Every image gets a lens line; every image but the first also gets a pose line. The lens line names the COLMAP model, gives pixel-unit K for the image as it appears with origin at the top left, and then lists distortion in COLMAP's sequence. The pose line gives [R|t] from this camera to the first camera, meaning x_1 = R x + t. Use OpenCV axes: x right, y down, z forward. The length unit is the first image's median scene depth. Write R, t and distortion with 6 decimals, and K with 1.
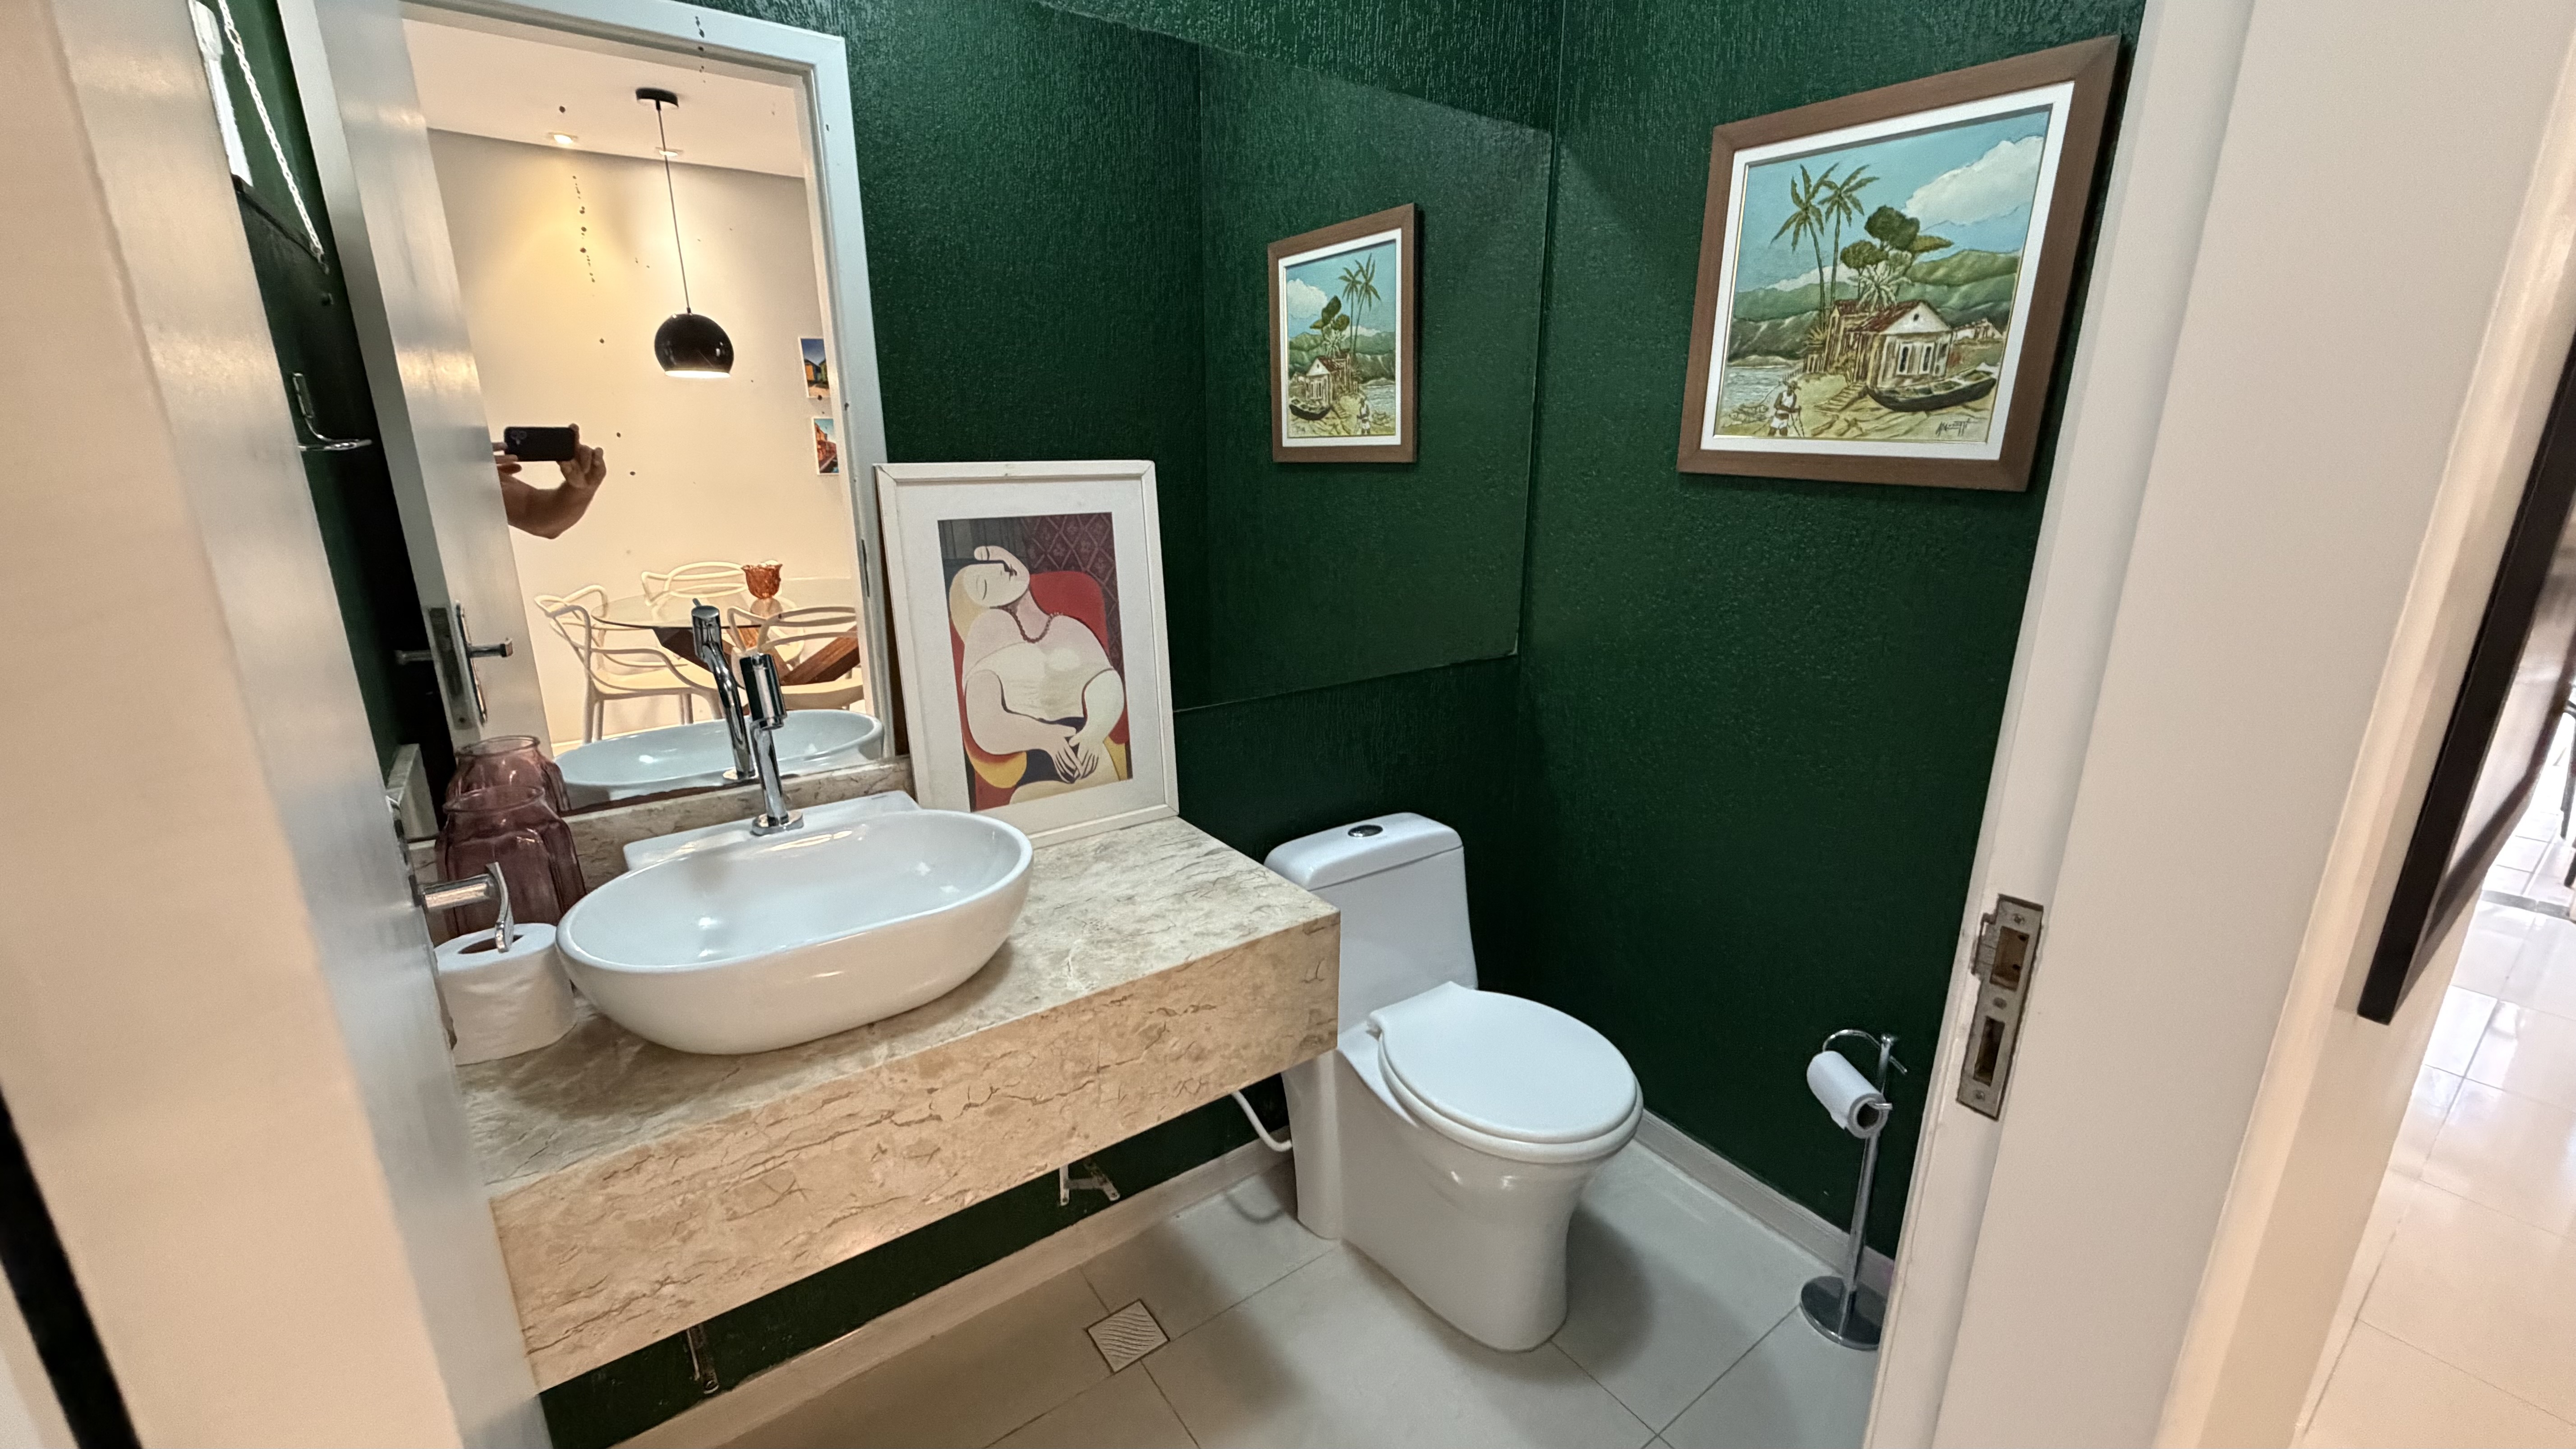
lens RADIAL K [[1027.0, 0, 1285.5], [0, 1027.0, 721.2], [0, 0, 1]] dist [0.000940, 0.000017]
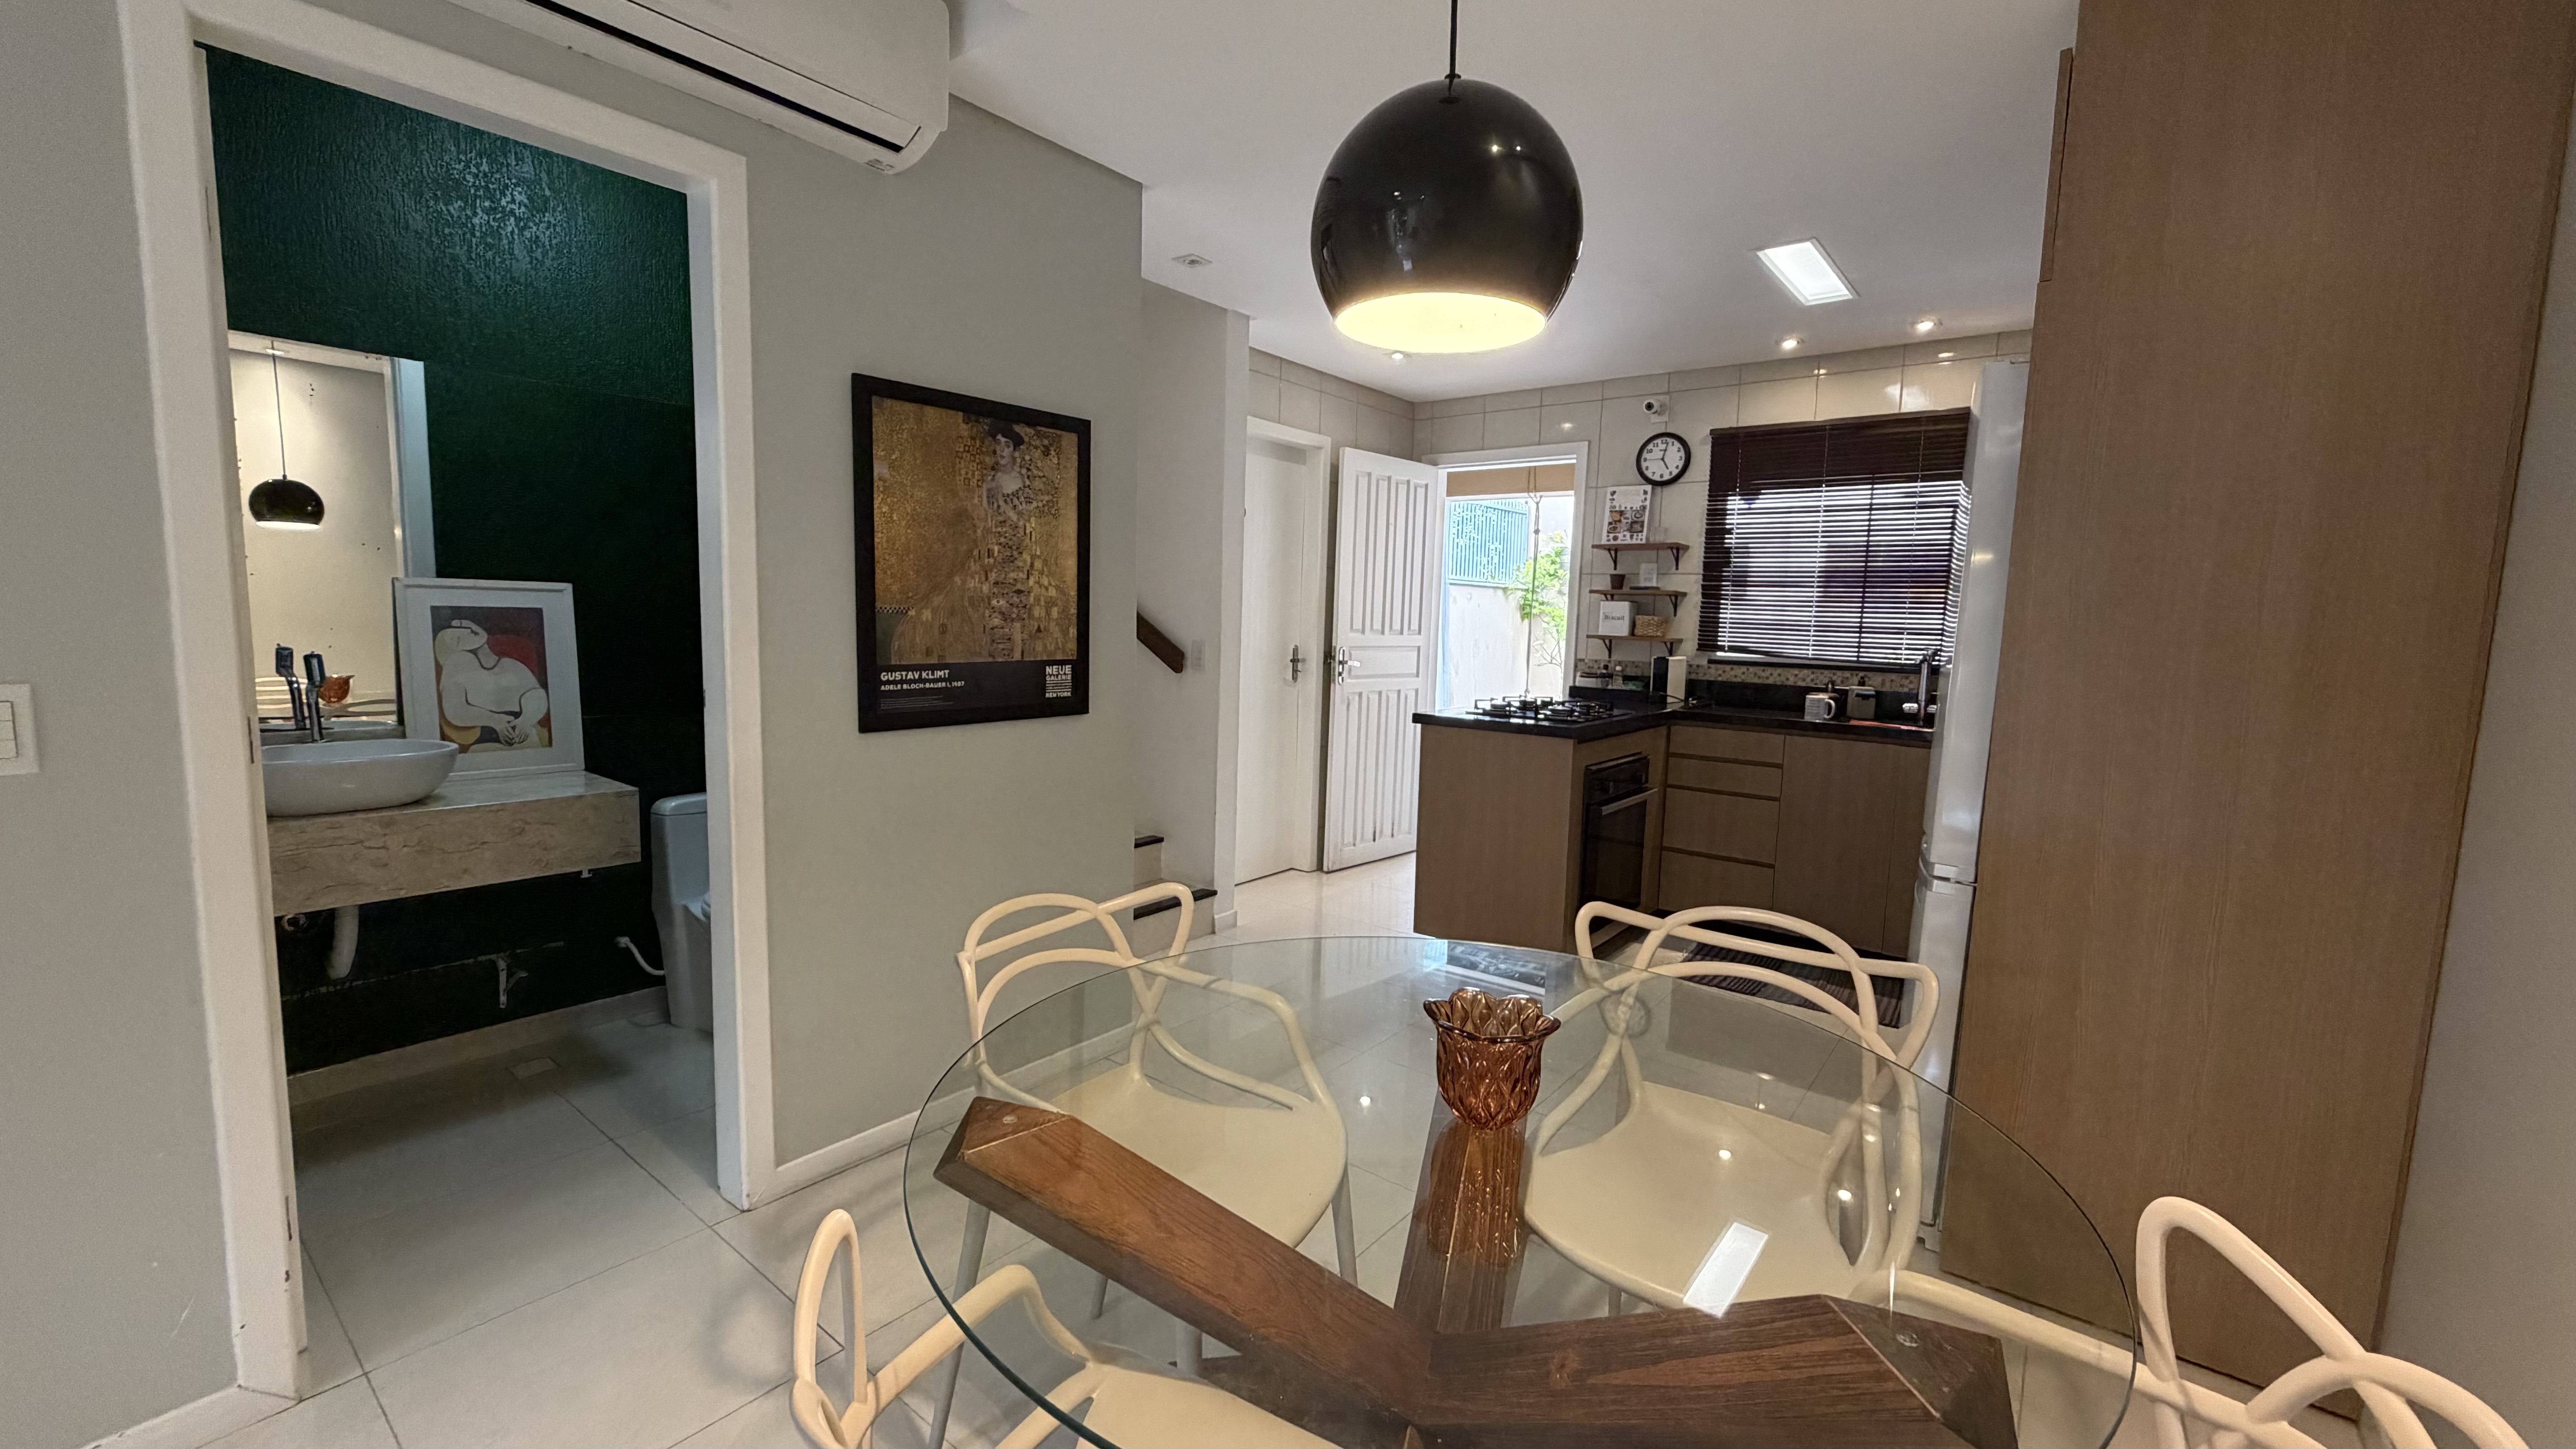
lens RADIAL K [[1027.0, 0, 1285.5], [0, 1027.0, 721.2], [0, 0, 1]] dist [0.000940, 0.000017]
pose [[0.963293, -0.000993, 0.268450, 0.669720], [0.045012, 0.986433, -0.157870, 0.384027], [-0.264651, 0.164159, 0.950269, -1.204948]]
